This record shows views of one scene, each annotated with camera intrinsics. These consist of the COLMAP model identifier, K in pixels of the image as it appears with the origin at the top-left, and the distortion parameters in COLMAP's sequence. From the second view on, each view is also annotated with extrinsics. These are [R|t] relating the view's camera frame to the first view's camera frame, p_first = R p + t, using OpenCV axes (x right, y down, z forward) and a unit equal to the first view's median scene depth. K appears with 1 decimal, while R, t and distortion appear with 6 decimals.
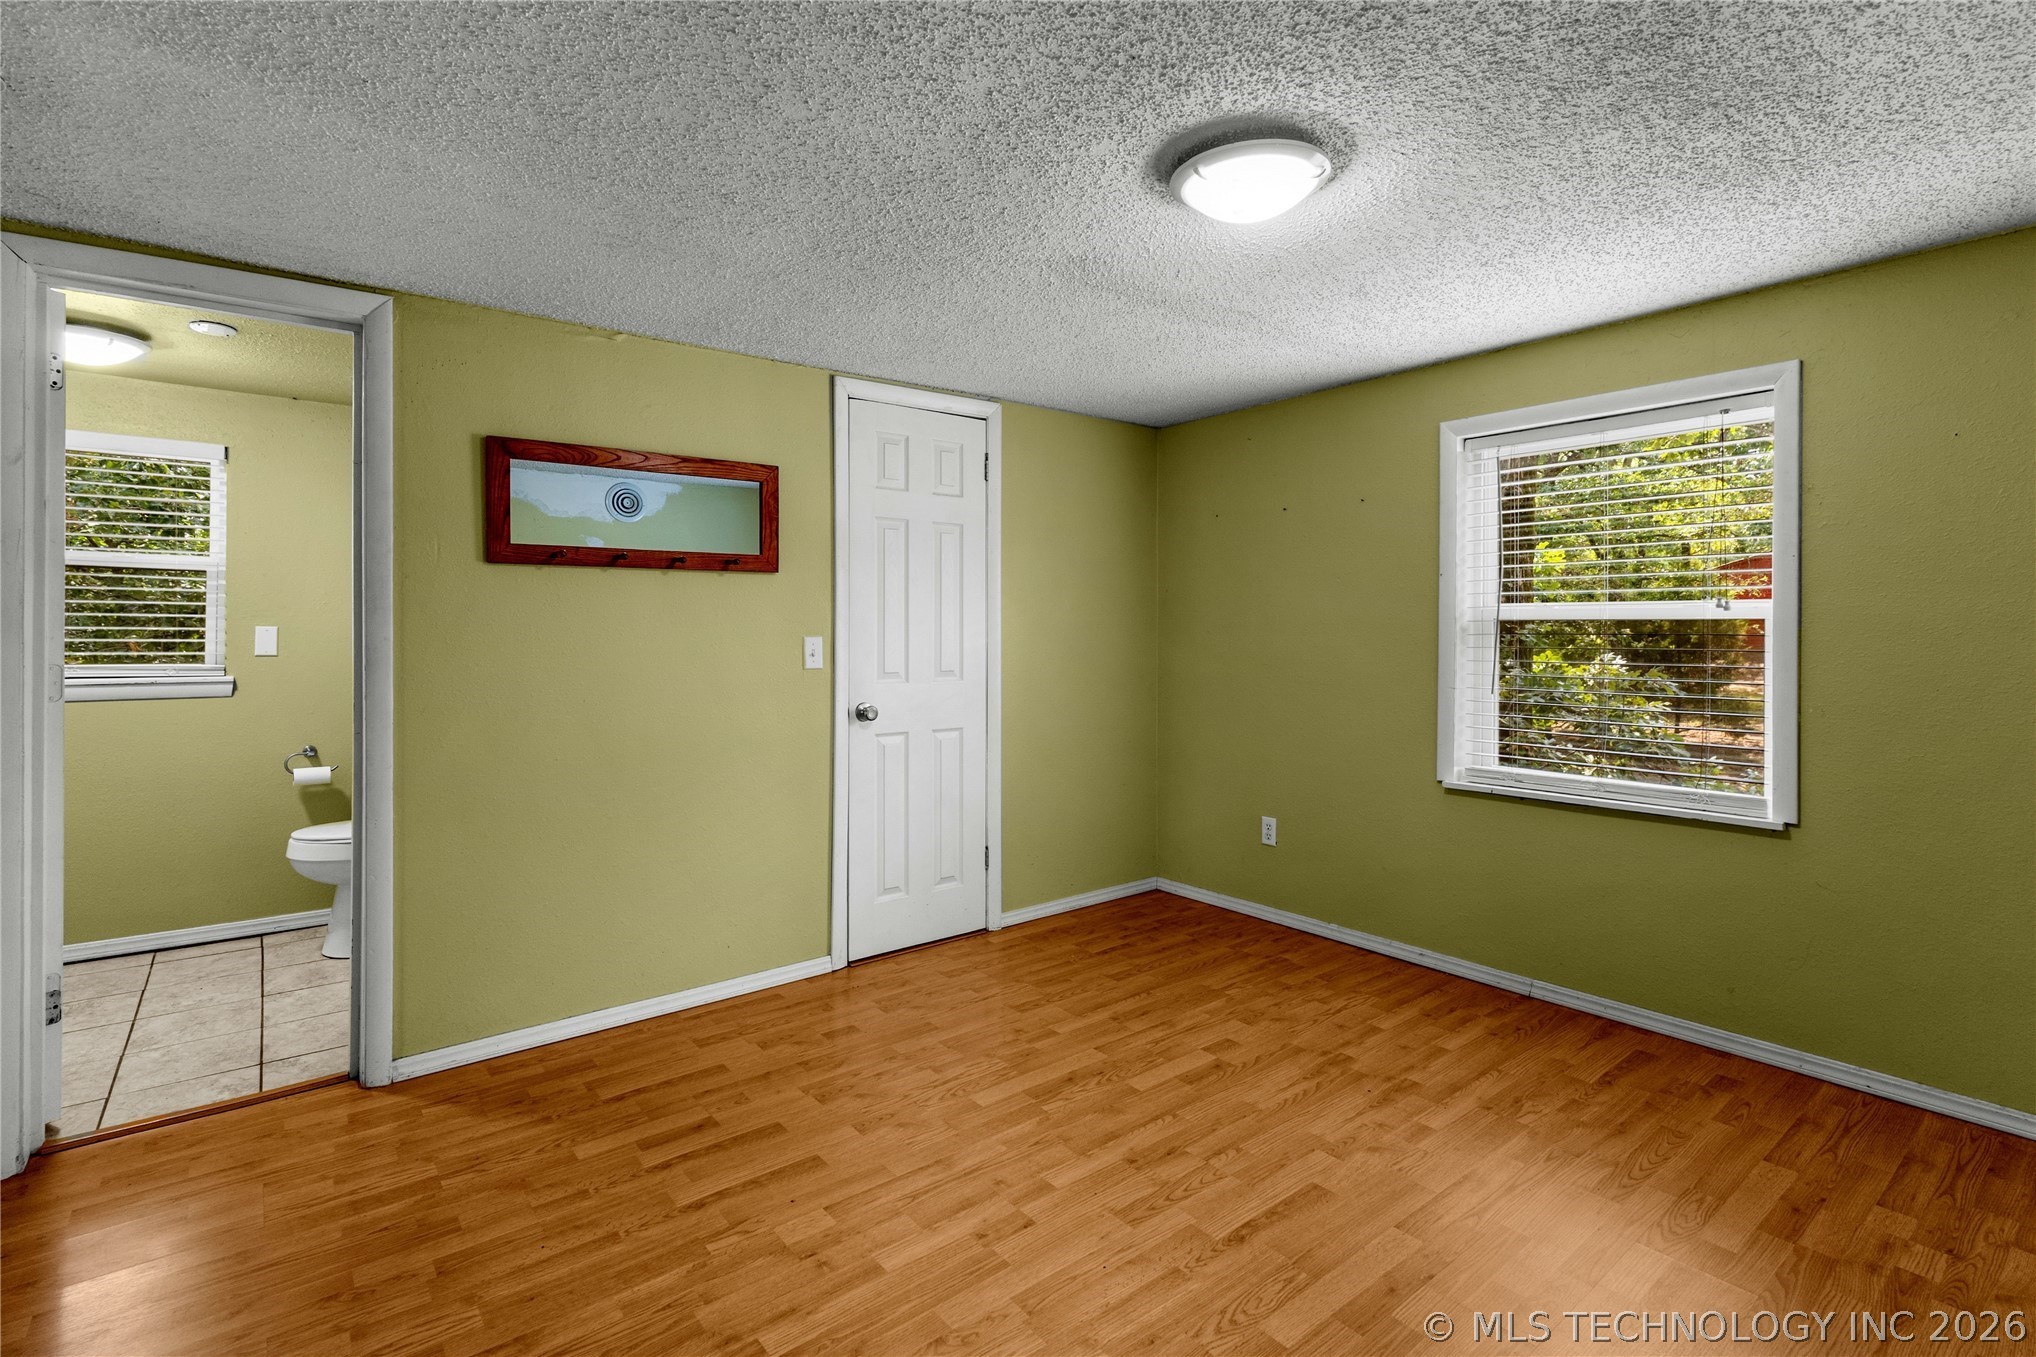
lens RADIAL K [[957.4, 0, 1018.7], [0, 957.4, 667.2], [0, 0, 1]] dist [-0.002169, 0.000074]
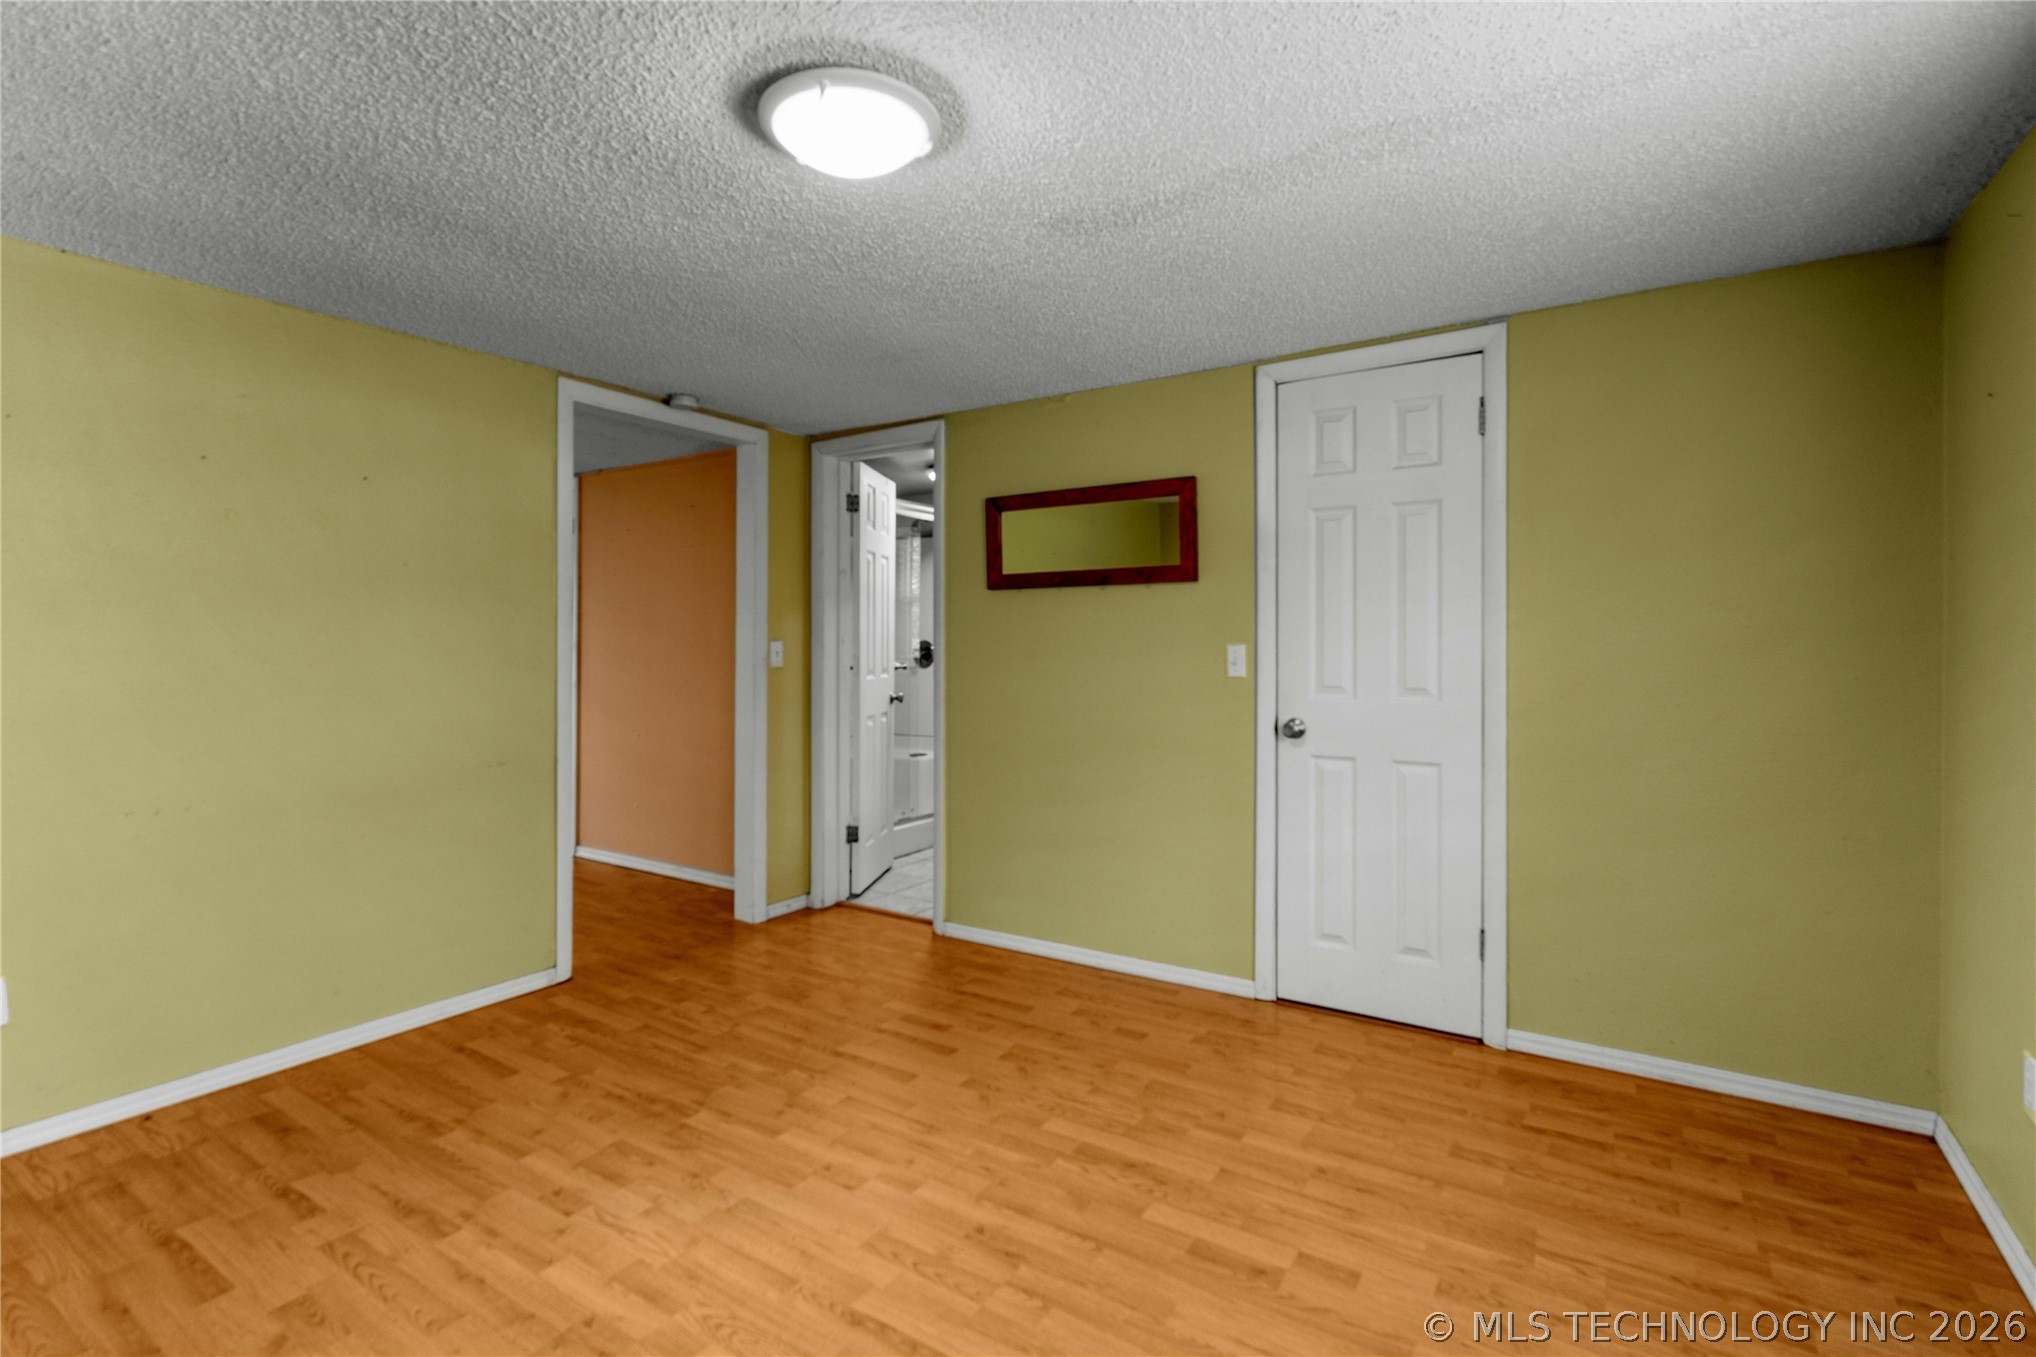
lens RADIAL K [[951.9, 0, 1018.0], [0, 951.9, 678.5], [0, 0, 1]] dist [-0.011169, 0.011936]
pose [[0.313307, 0.039474, -0.948831, 0.708067], [-0.035139, 0.998933, 0.029955, -0.020746], [0.949002, 0.023956, 0.314360, 0.551601]]
